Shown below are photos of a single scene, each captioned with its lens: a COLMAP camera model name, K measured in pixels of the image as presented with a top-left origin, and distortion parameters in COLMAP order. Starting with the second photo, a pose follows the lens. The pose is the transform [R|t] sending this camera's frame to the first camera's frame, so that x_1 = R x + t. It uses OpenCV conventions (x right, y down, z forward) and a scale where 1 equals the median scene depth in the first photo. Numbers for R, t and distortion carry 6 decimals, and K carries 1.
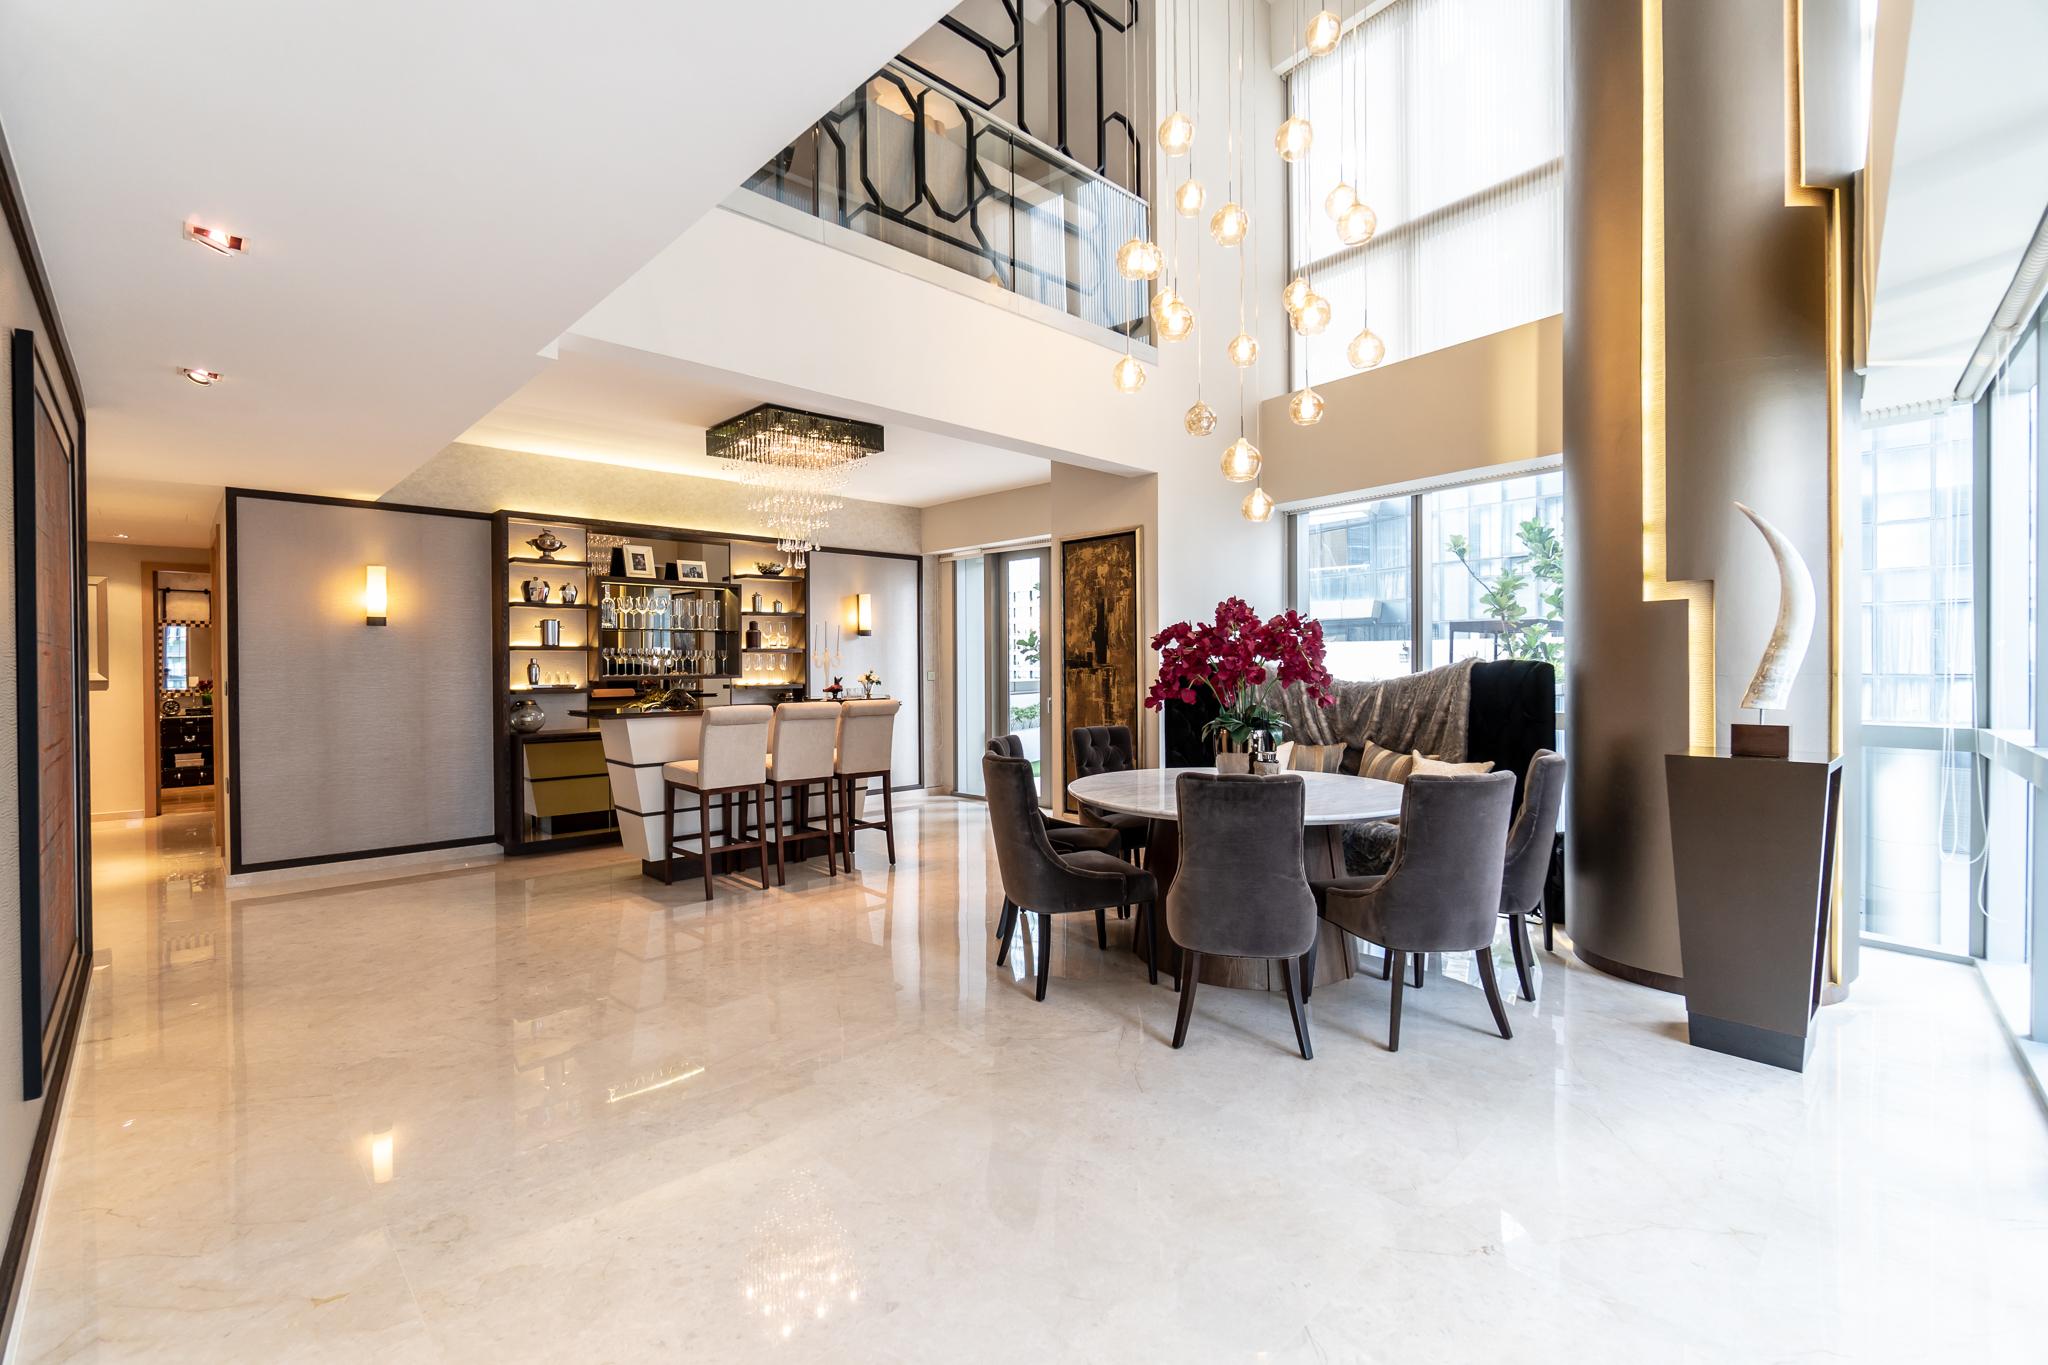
lens RADIAL K [[889.7, 0, 1028.9], [0, 889.7, 672.7], [0, 0, 1]] dist [-0.023288, -0.000328]
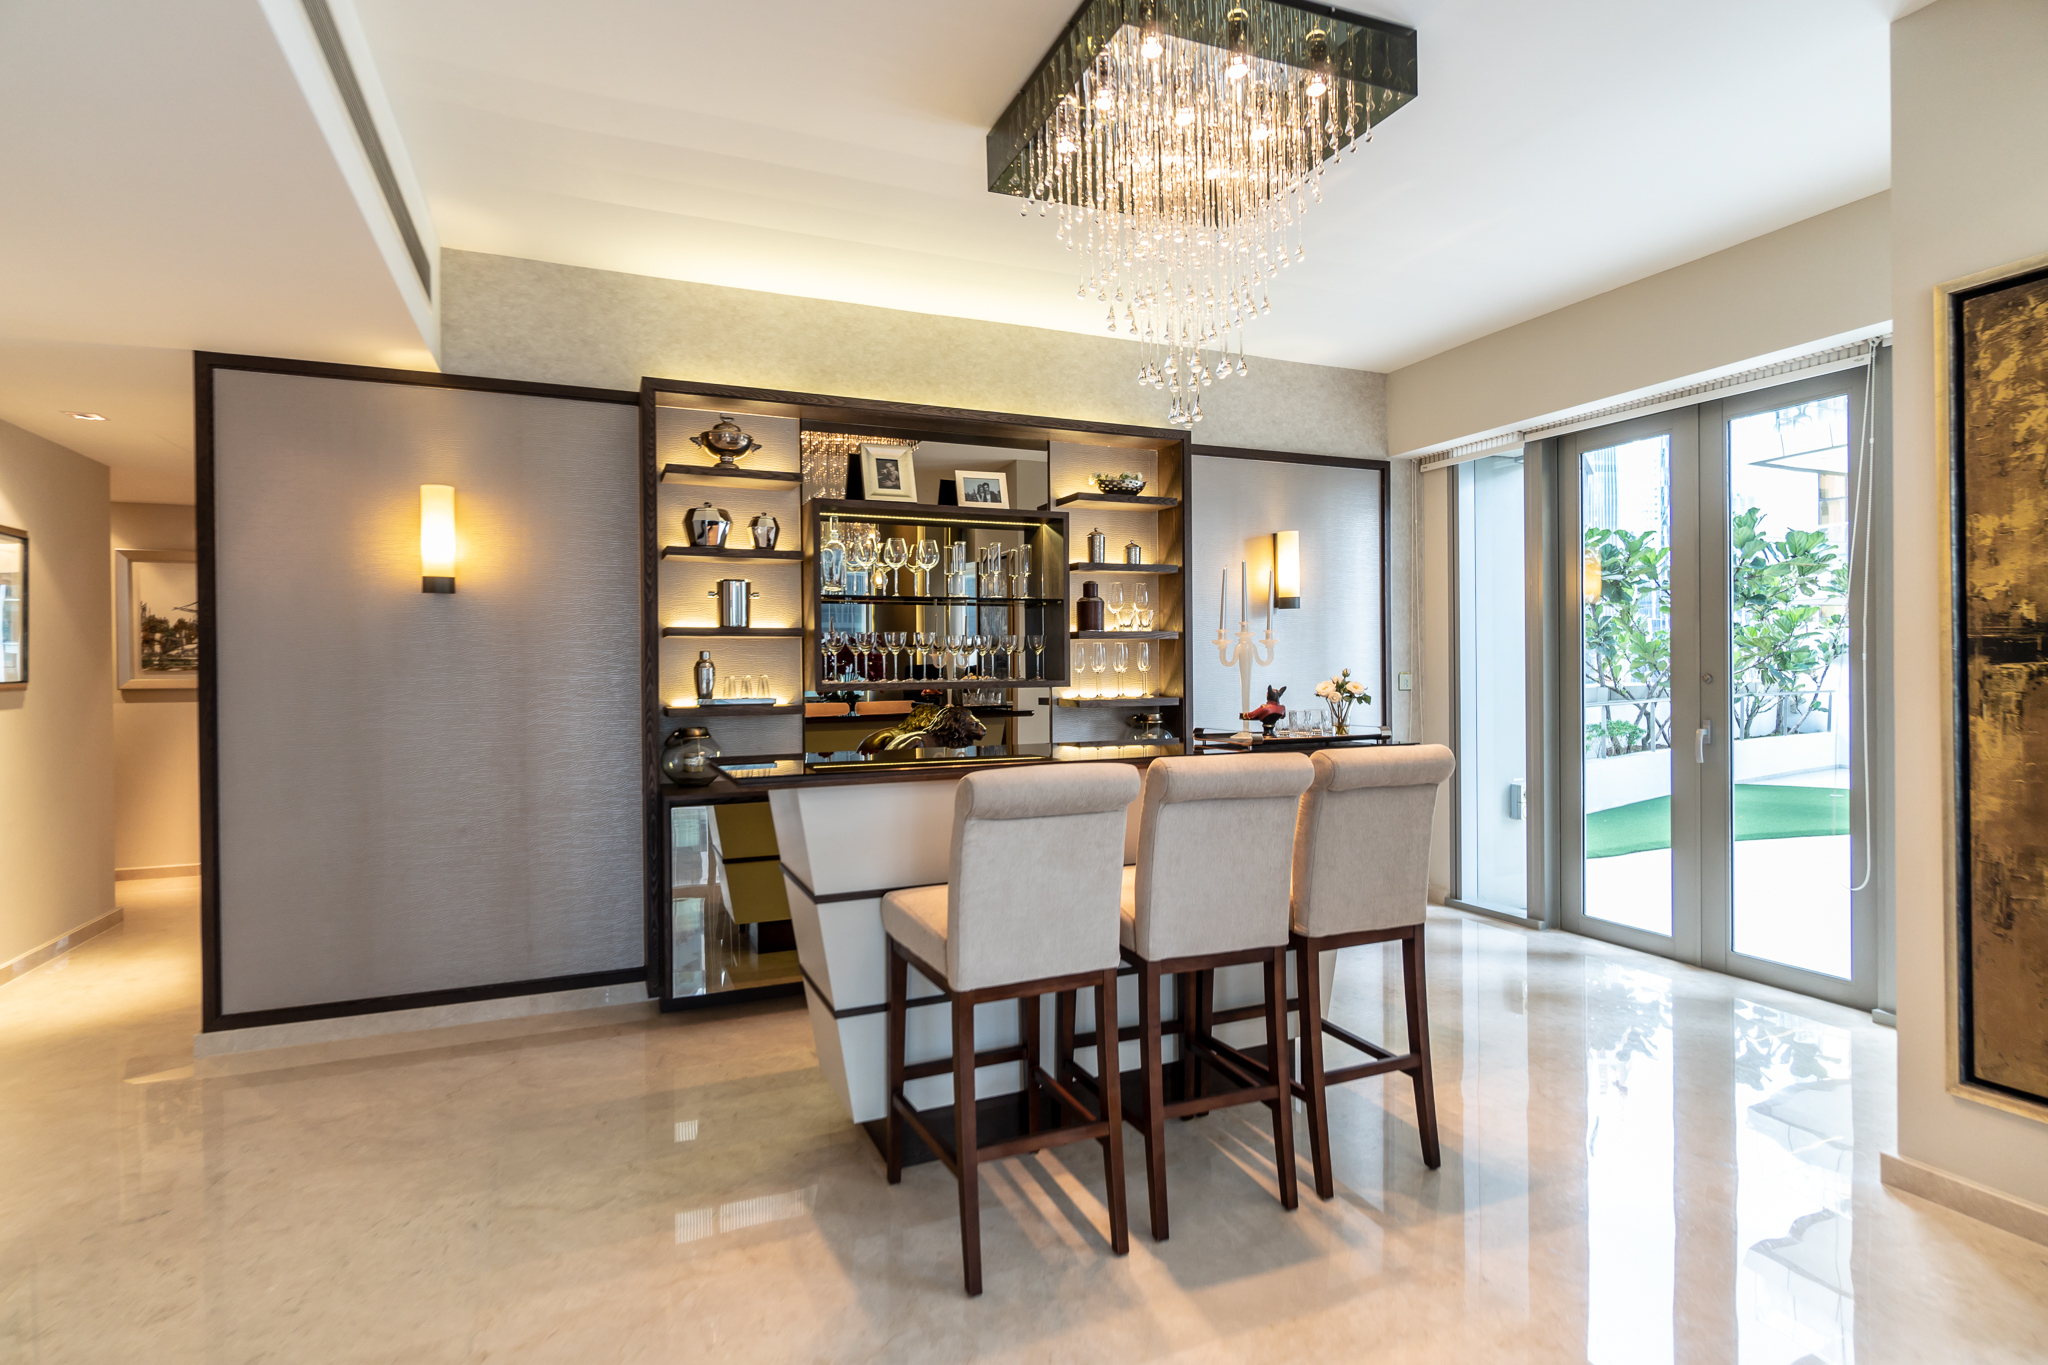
lens RADIAL K [[1015.6, 0, 1024.0], [0, 1015.6, 682.5], [0, 0, 1]] dist [-0.000339, -0.000154]
pose [[0.933239, 0.001066, -0.359254, -0.145830], [0.000990, 0.999984, 0.005538, 0.000159], [0.359254, -0.005524, 0.933223, 0.472637]]
